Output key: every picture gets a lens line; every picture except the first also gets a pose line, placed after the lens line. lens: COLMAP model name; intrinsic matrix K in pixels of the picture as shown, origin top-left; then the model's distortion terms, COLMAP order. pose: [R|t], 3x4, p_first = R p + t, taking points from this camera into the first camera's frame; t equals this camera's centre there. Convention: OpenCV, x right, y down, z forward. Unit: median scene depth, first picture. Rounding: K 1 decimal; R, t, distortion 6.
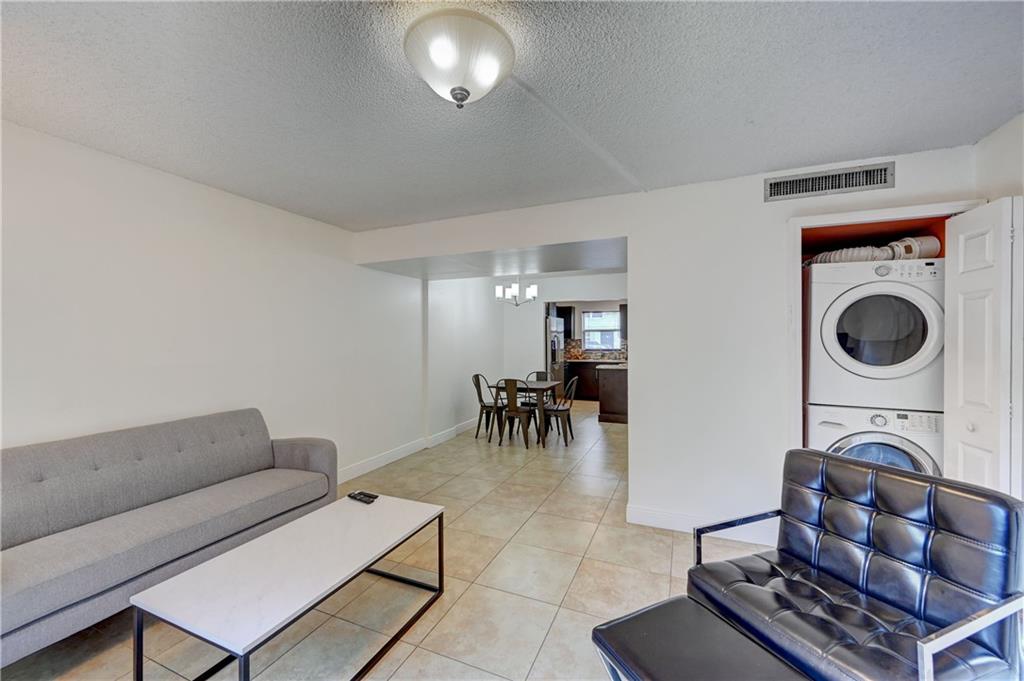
lens RADIAL K [[404.3, 0, 509.9], [0, 404.3, 342.8], [0, 0, 1]] dist [0.001248, 0.000557]
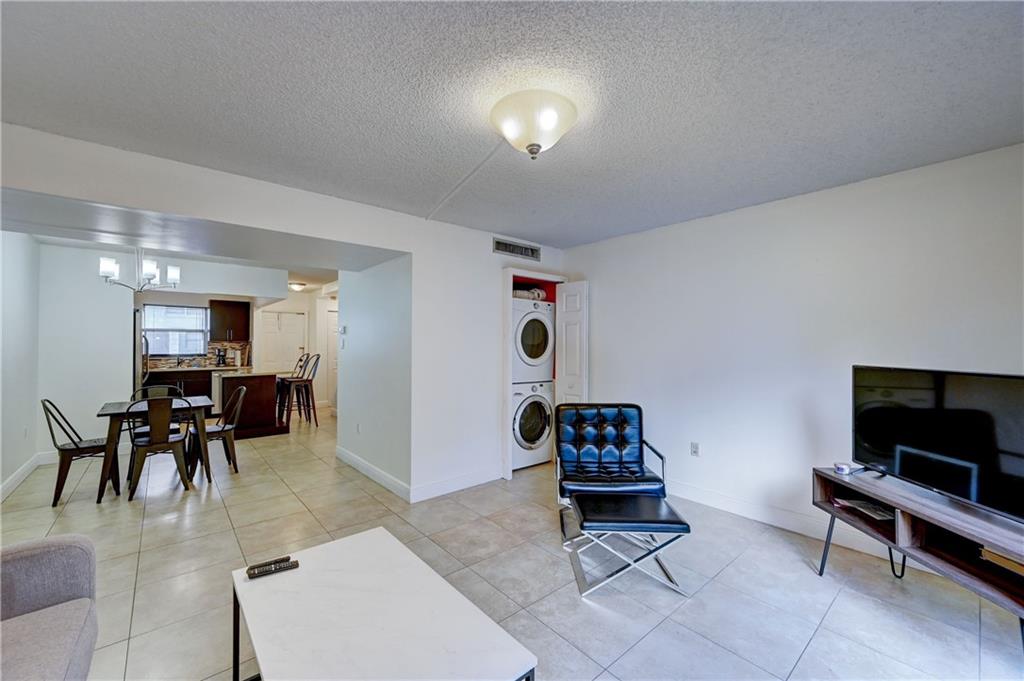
lens RADIAL K [[404.3, 0, 510.2], [0, 404.3, 341.2], [0, 0, 1]] dist [0.001248, 0.000557]
pose [[0.443545, 0.010848, 0.896186, -0.730955], [0.000950, 0.999920, -0.012574, 0.002829], [-0.896252, 0.006429, 0.443499, 0.293358]]
